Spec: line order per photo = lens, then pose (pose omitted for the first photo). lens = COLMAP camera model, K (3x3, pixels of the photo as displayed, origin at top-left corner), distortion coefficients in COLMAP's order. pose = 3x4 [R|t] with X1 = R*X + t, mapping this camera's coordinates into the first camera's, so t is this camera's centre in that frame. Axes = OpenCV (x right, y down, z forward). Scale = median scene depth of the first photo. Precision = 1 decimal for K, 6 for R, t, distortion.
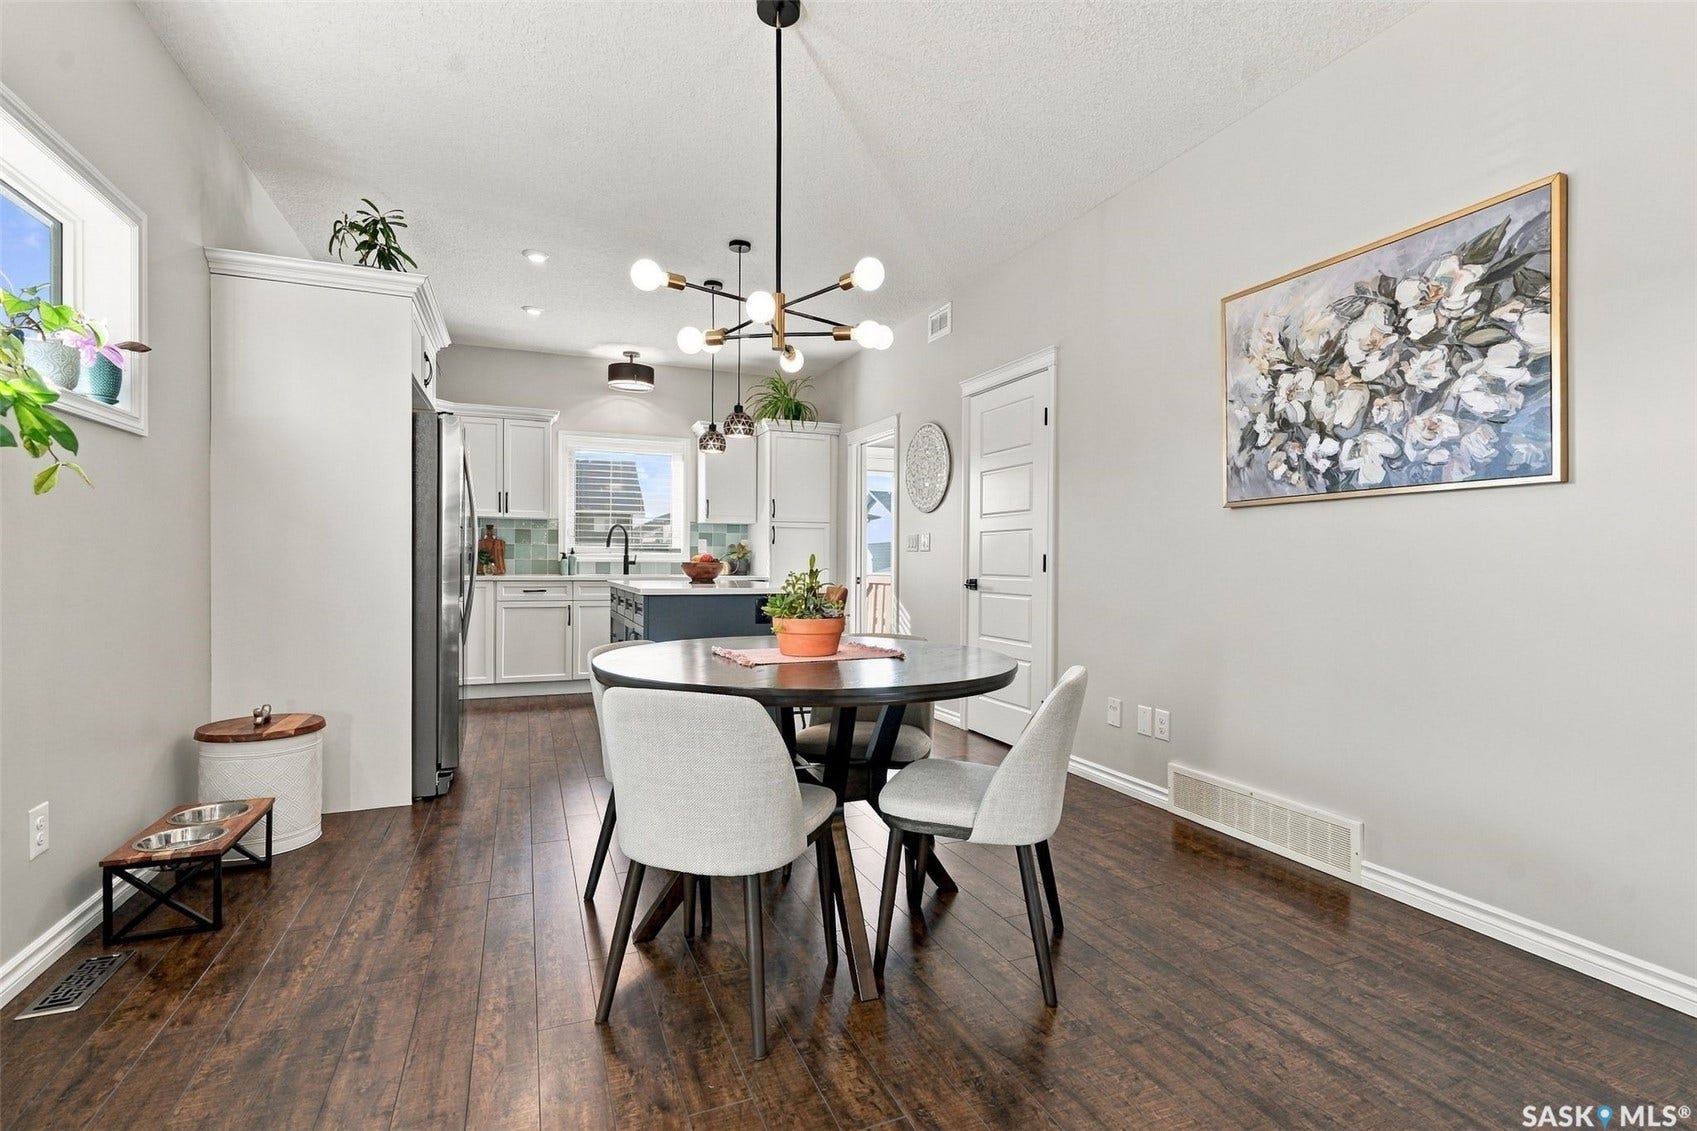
lens RADIAL K [[770.2, 0, 847.7], [0, 770.2, 565.7], [0, 0, 1]] dist [-0.003336, 0.000493]
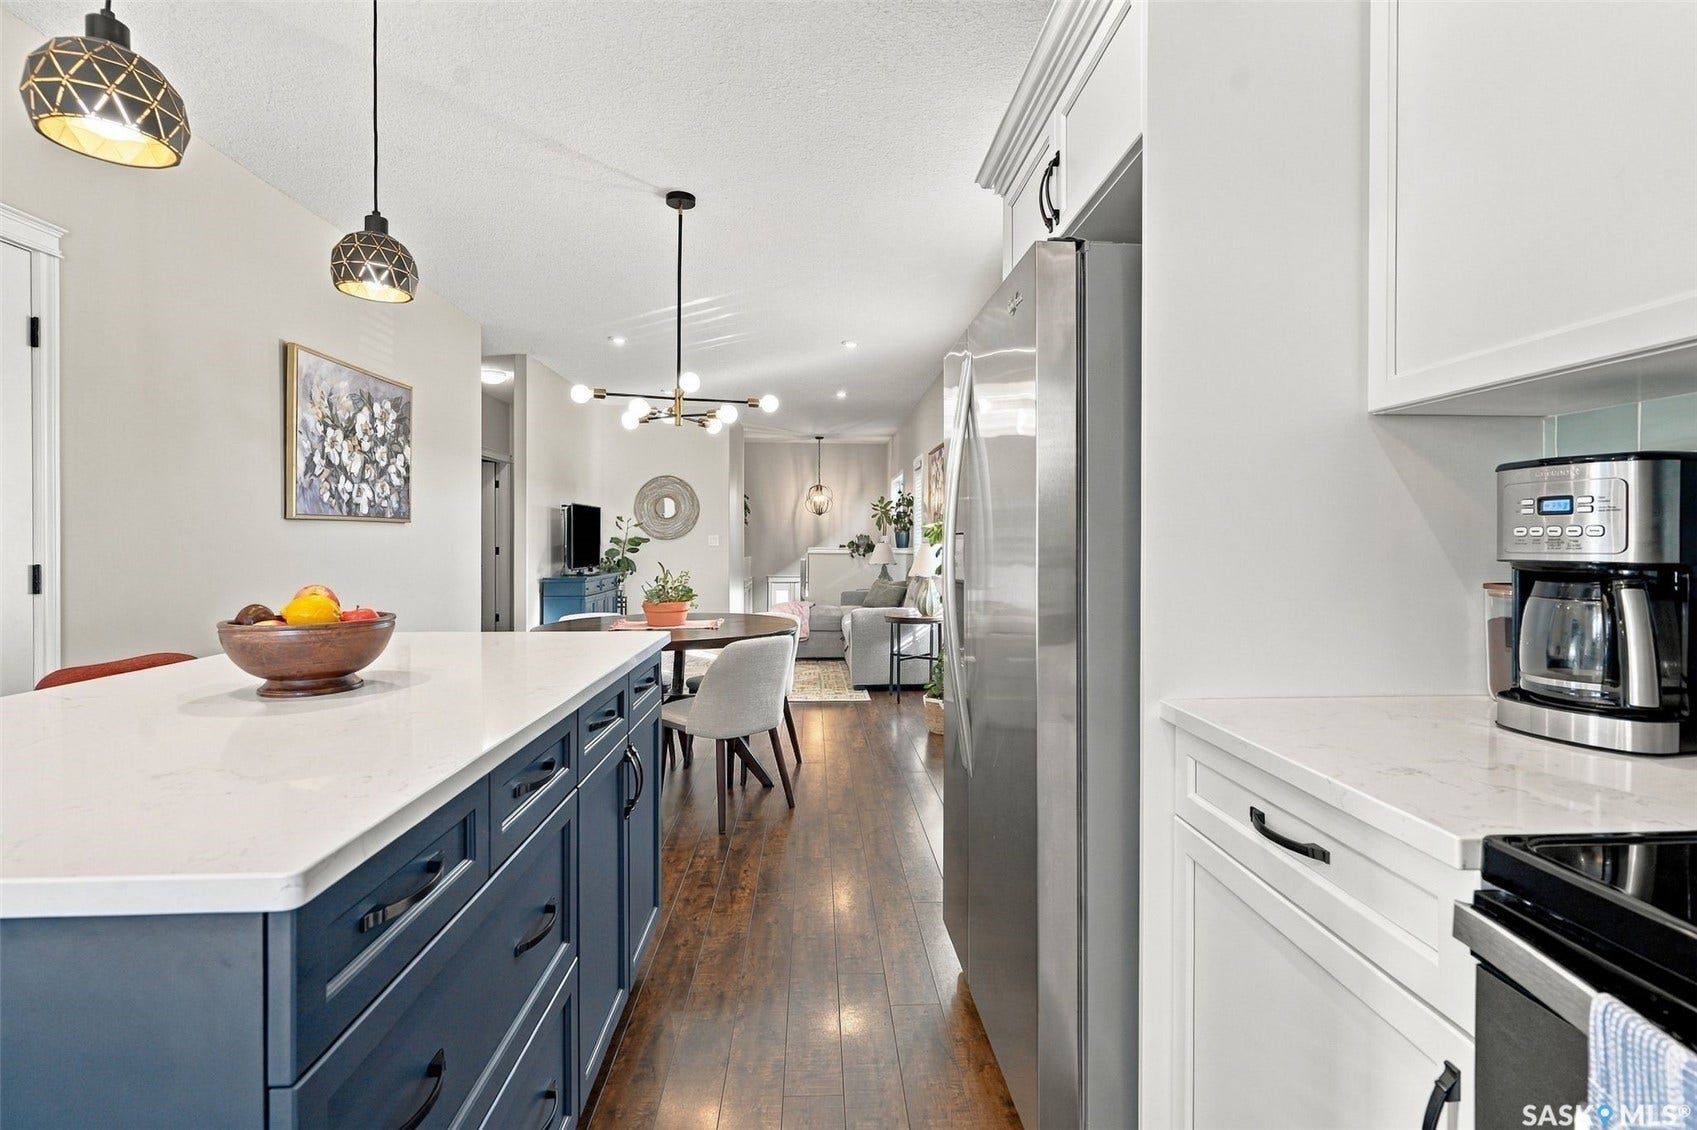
lens RADIAL K [[770.2, 0, 862.7], [0, 770.2, 543.9], [0, 0, 1]] dist [-0.003336, 0.000493]
pose [[-0.944585, -0.009760, 0.328121, -0.753646], [-0.005707, 0.999895, 0.013313, -0.058658], [-0.328217, 0.010702, -0.944542, 1.882743]]
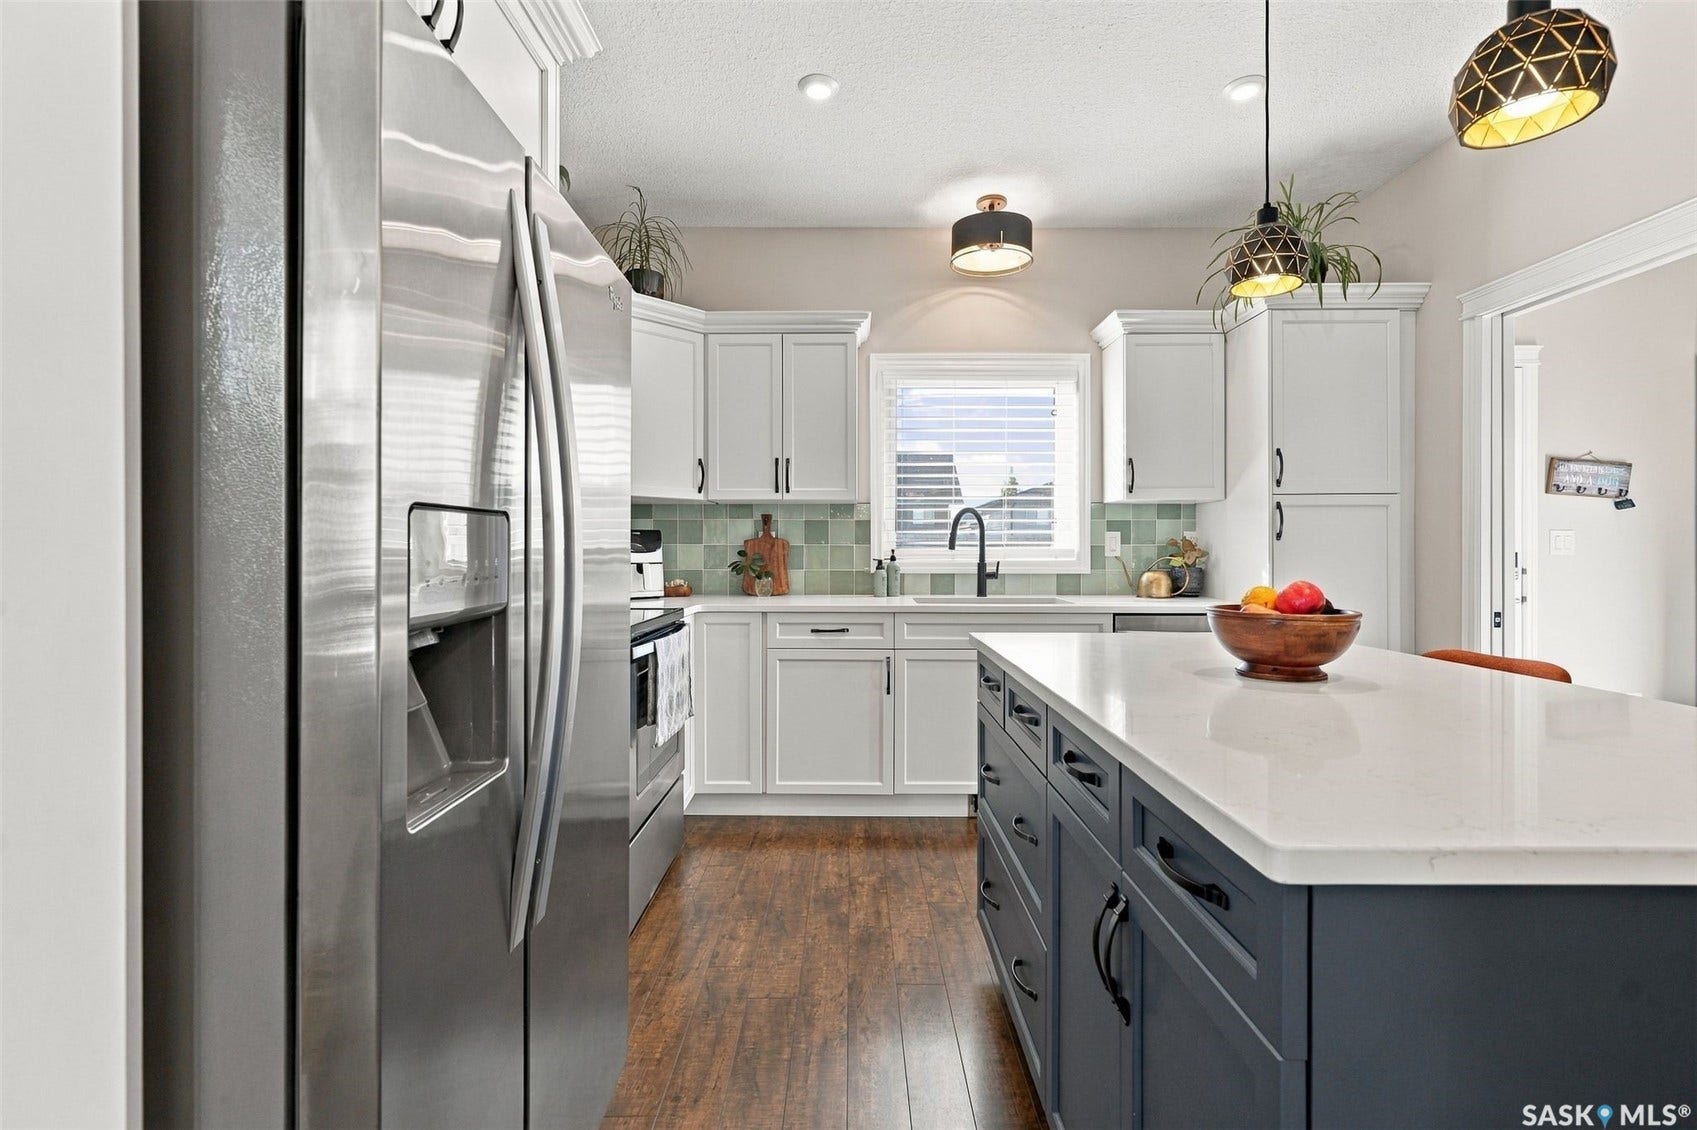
lens RADIAL K [[770.2, 0, 849.8], [0, 770.2, 551.0], [0, 0, 1]] dist [-0.003336, 0.000493]
pose [[0.921534, -0.005982, -0.388251, -0.355033], [0.003567, 0.999970, -0.006942, -0.041889], [0.388280, 0.005012, 0.921528, 0.990323]]
